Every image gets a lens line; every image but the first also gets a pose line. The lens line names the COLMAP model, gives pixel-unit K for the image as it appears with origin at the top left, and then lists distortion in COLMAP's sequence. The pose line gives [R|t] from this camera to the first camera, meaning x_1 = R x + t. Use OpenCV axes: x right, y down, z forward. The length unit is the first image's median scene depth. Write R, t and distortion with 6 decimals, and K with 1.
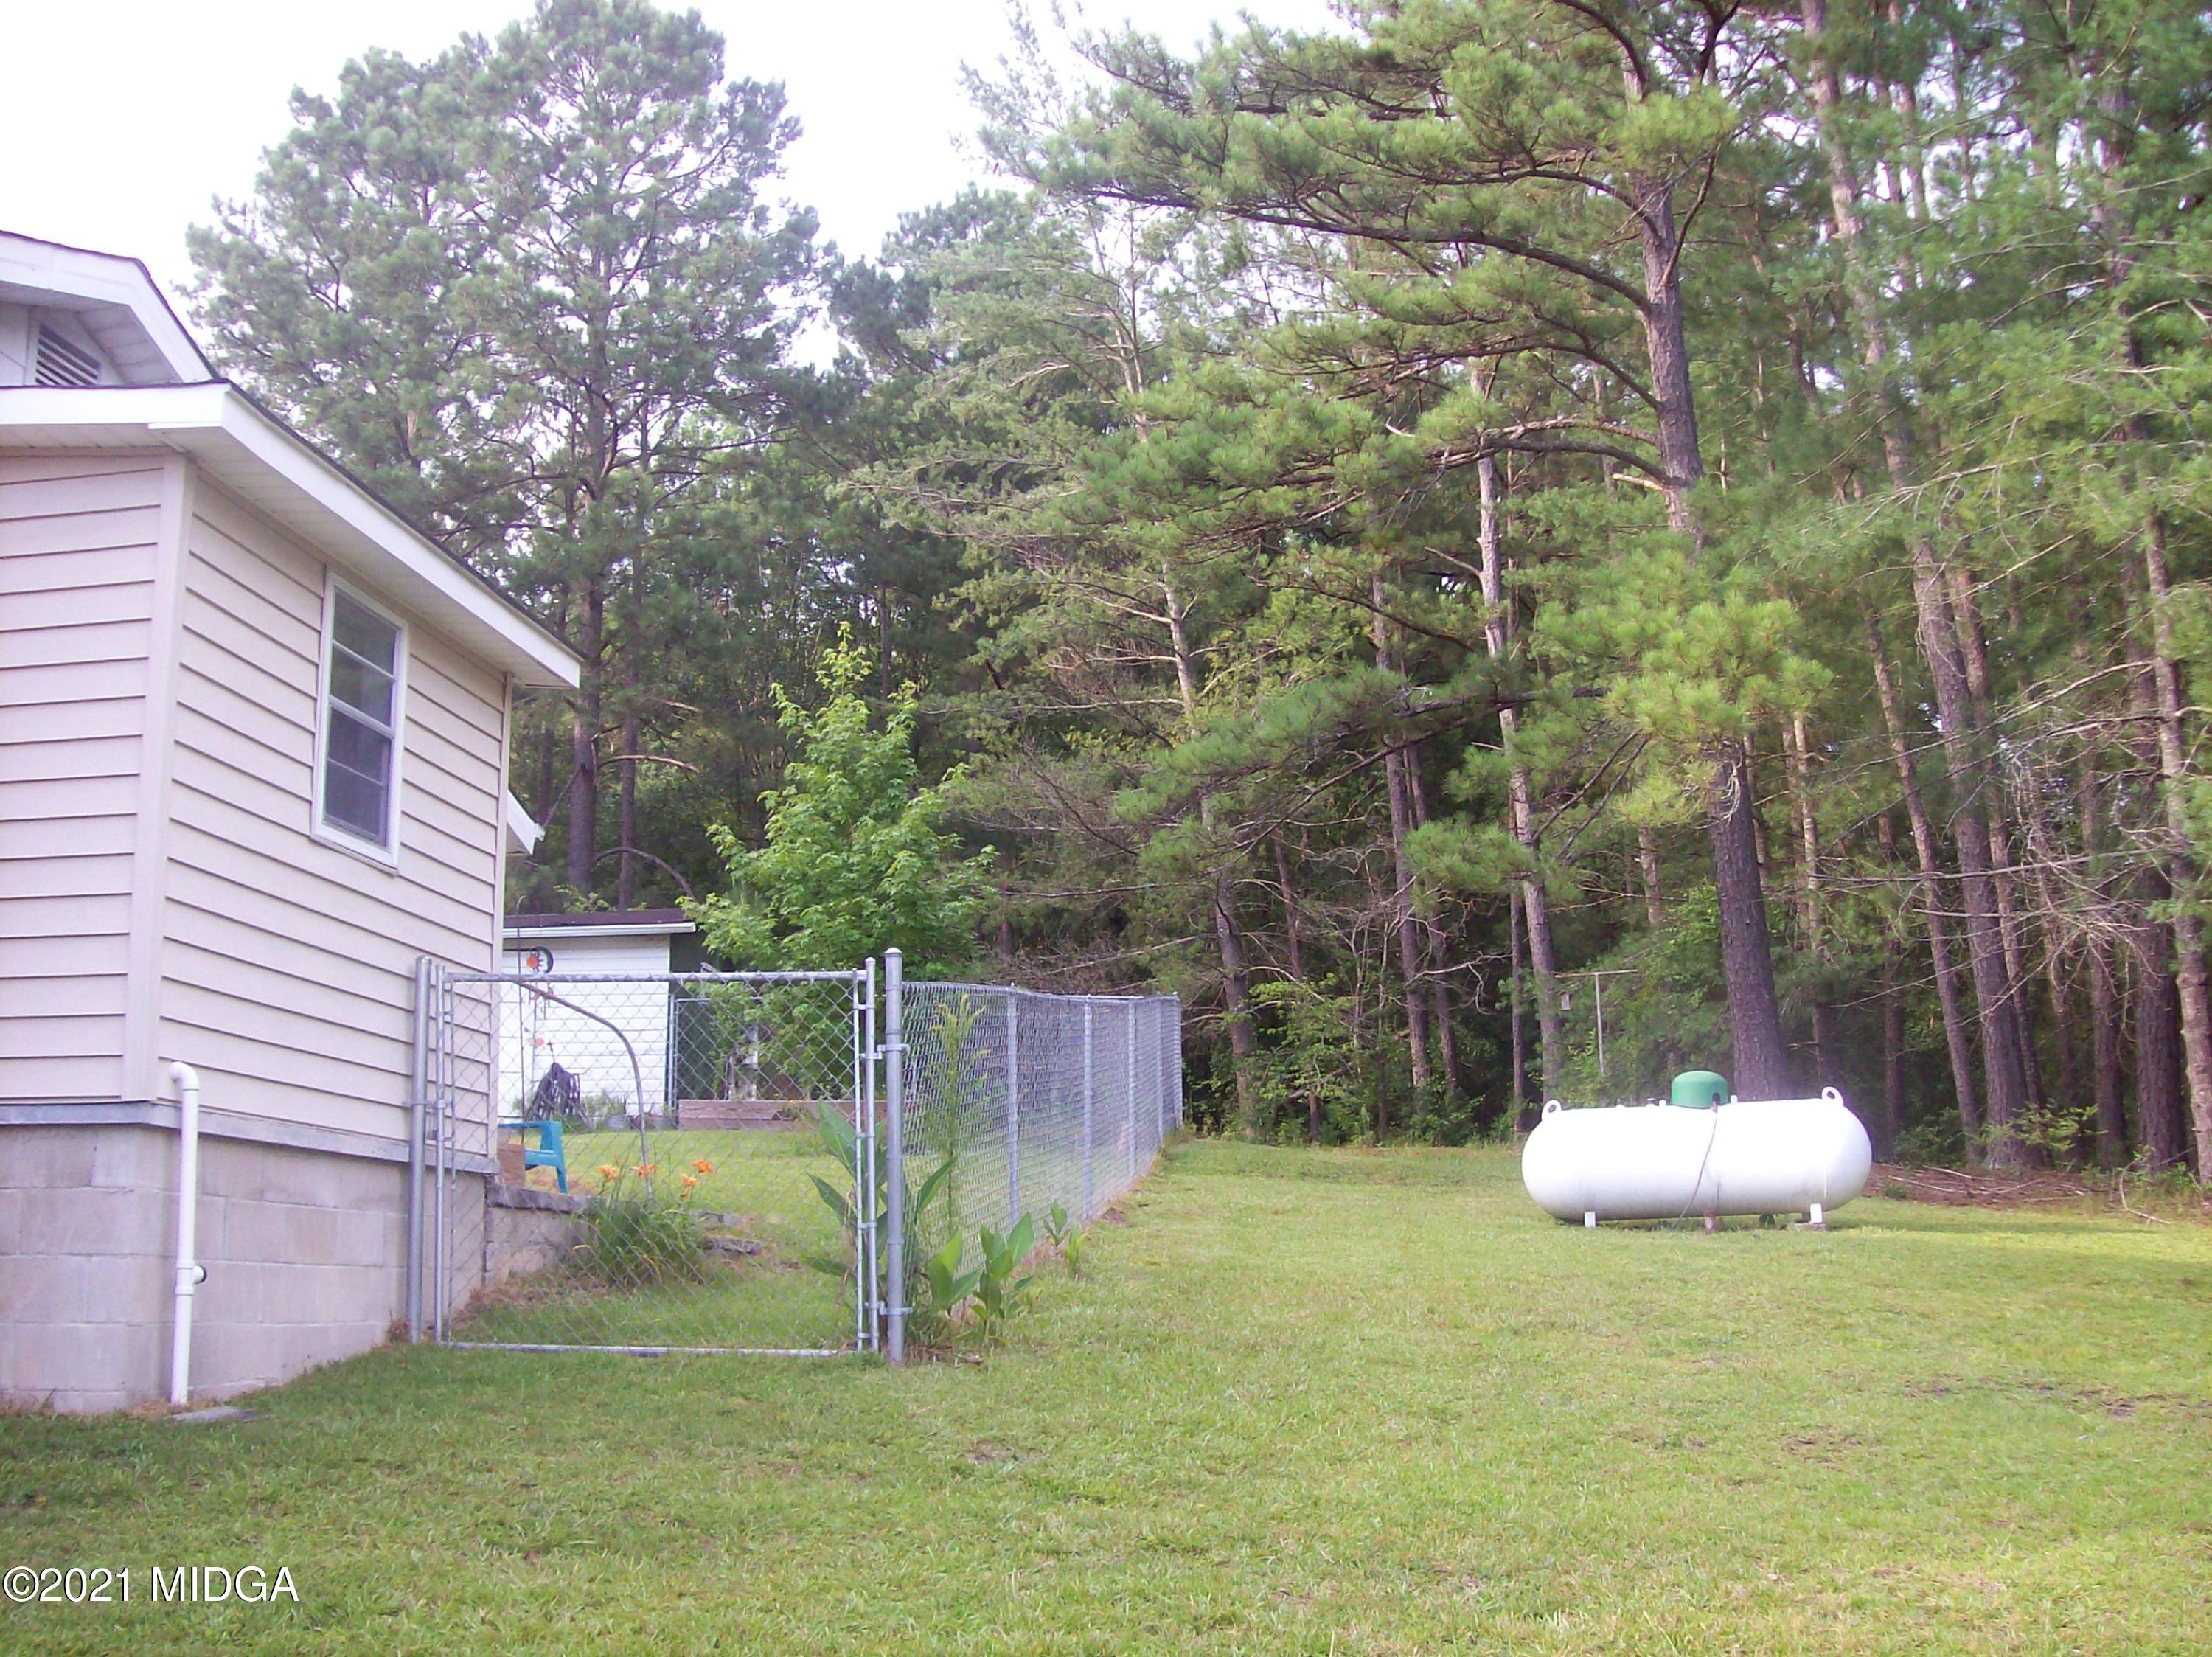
lens RADIAL K [[2384.6, 0, 1106.0], [0, 2384.6, 828.5], [0, 0, 1]] dist [-0.189020, 0.161307]
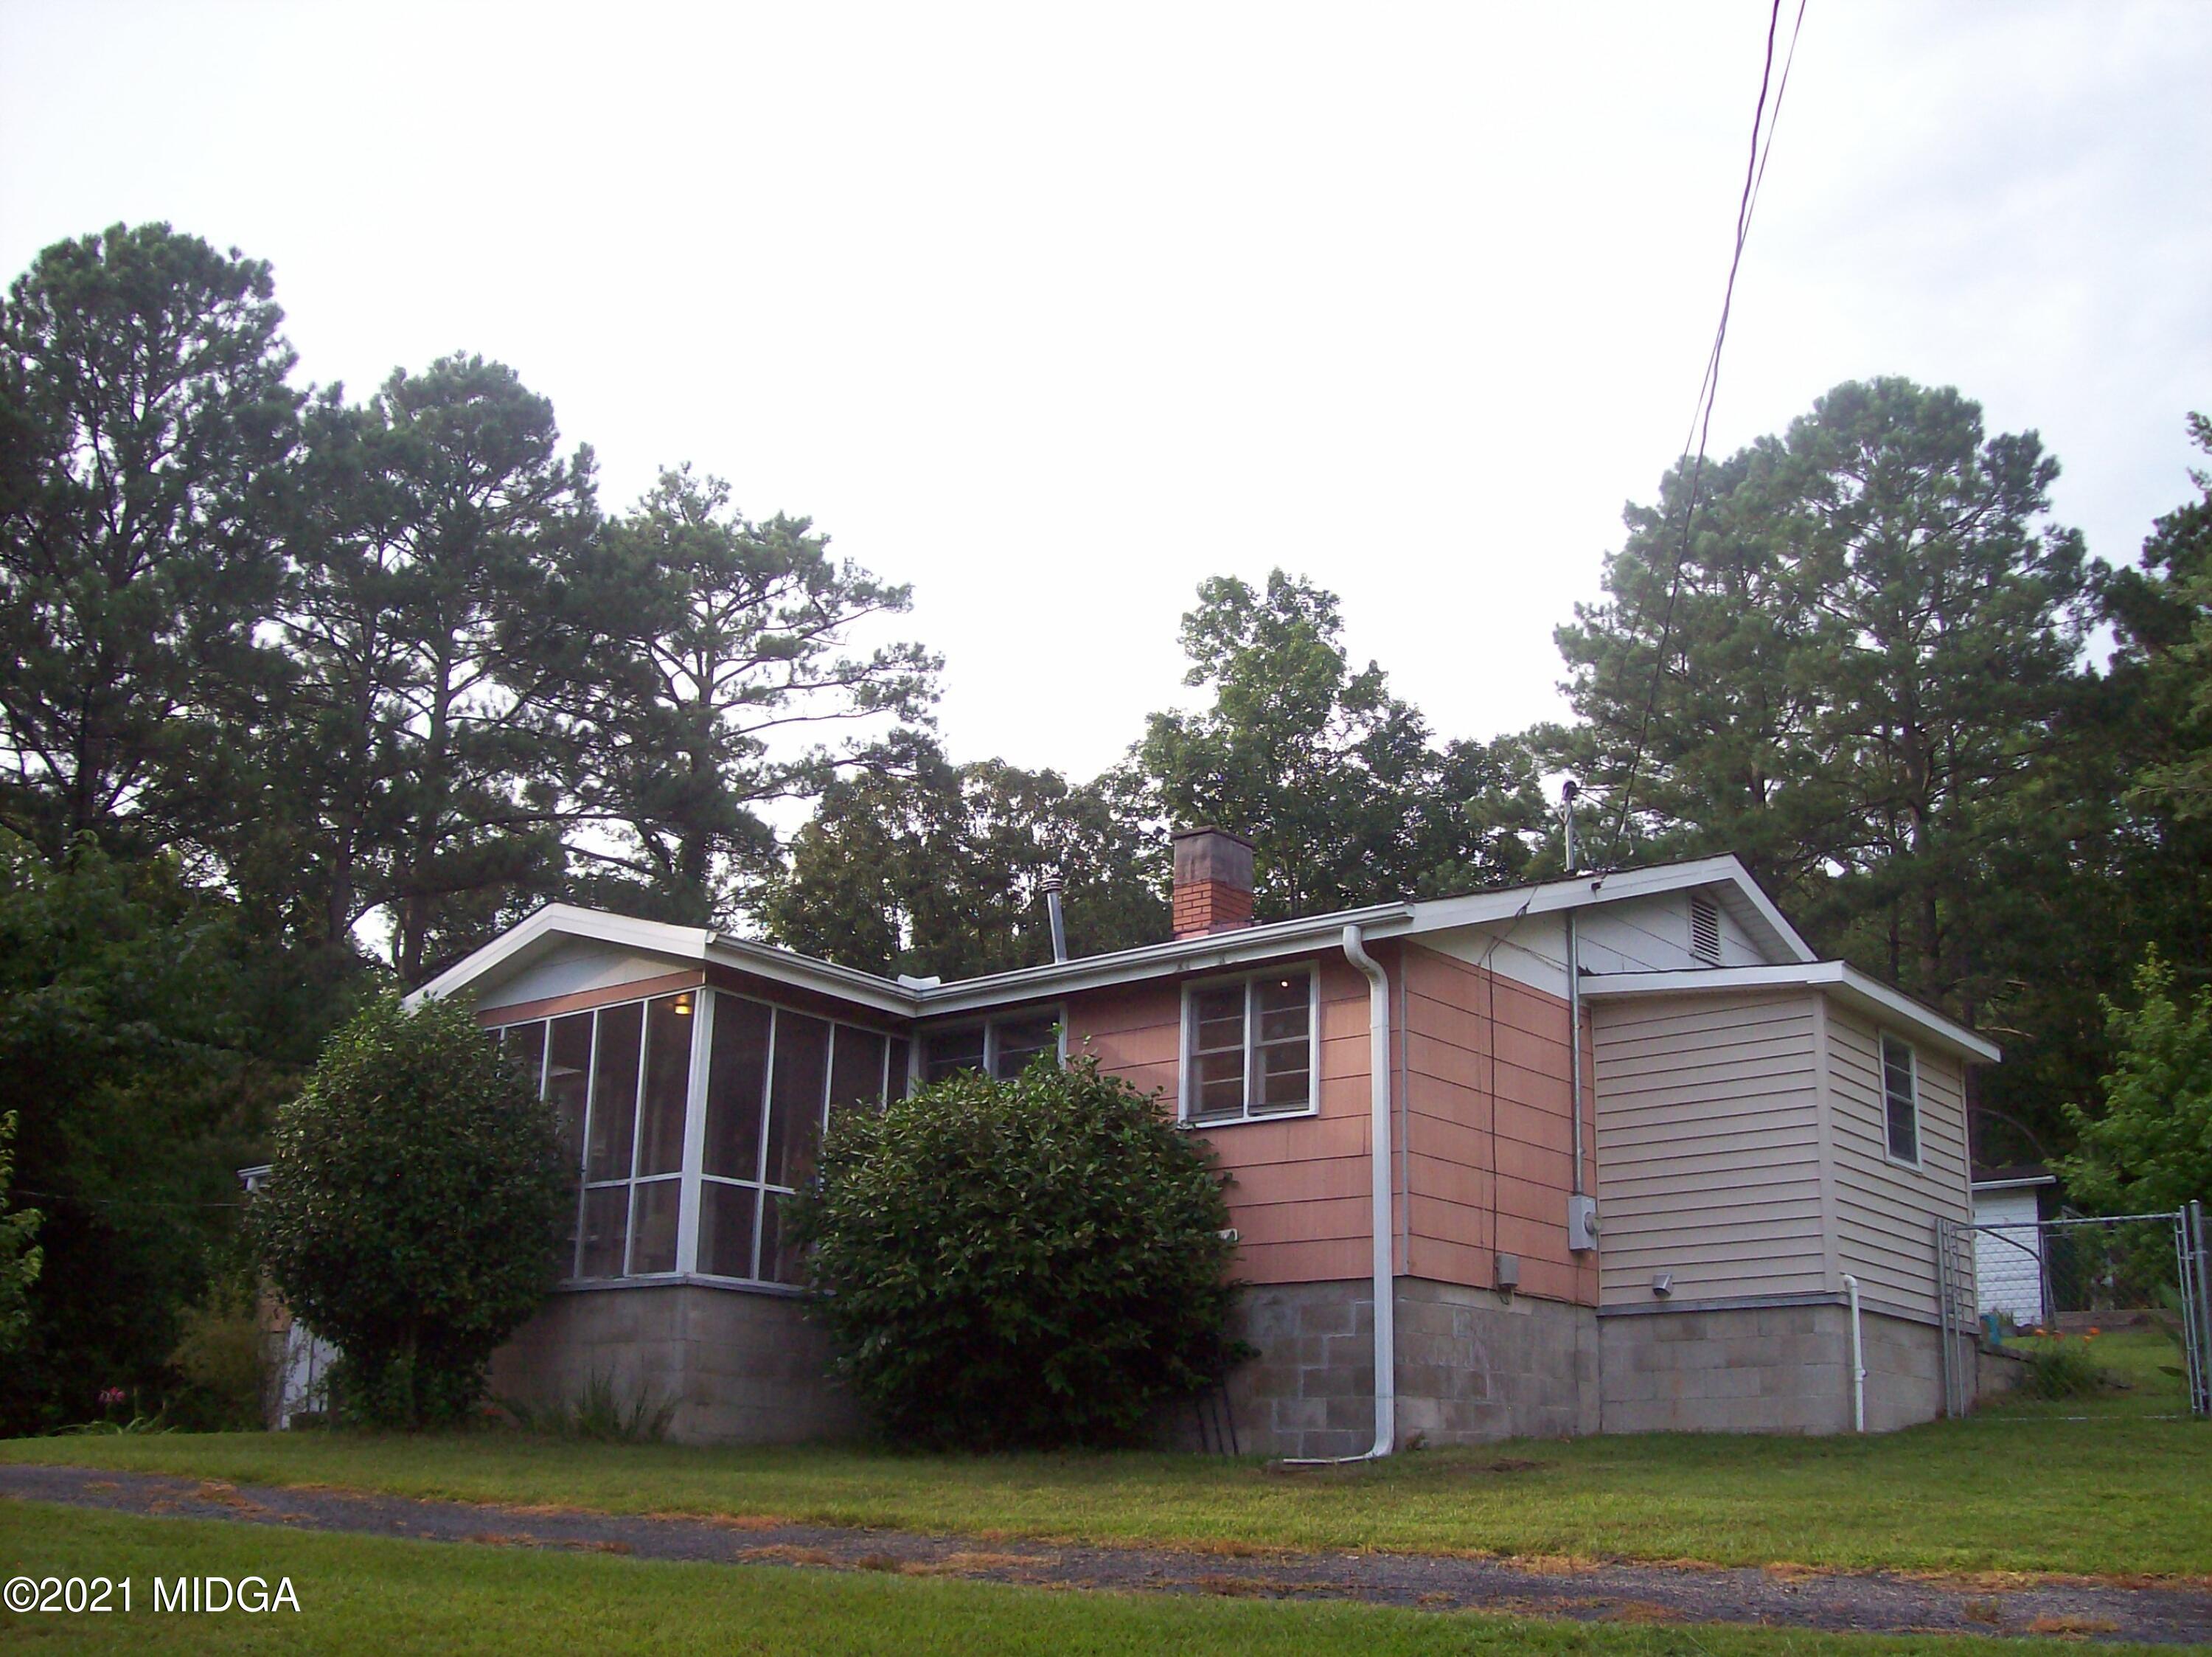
lens RADIAL K [[2384.6, 0, 1106.0], [0, 2384.6, 828.5], [0, 0, 1]] dist [-0.189020, 0.161307]
pose [[0.854399, -0.116546, -0.506378, 0.051791], [0.062423, 0.990486, -0.122641, -0.028778], [0.515854, 0.073175, 0.853546, -0.407727]]
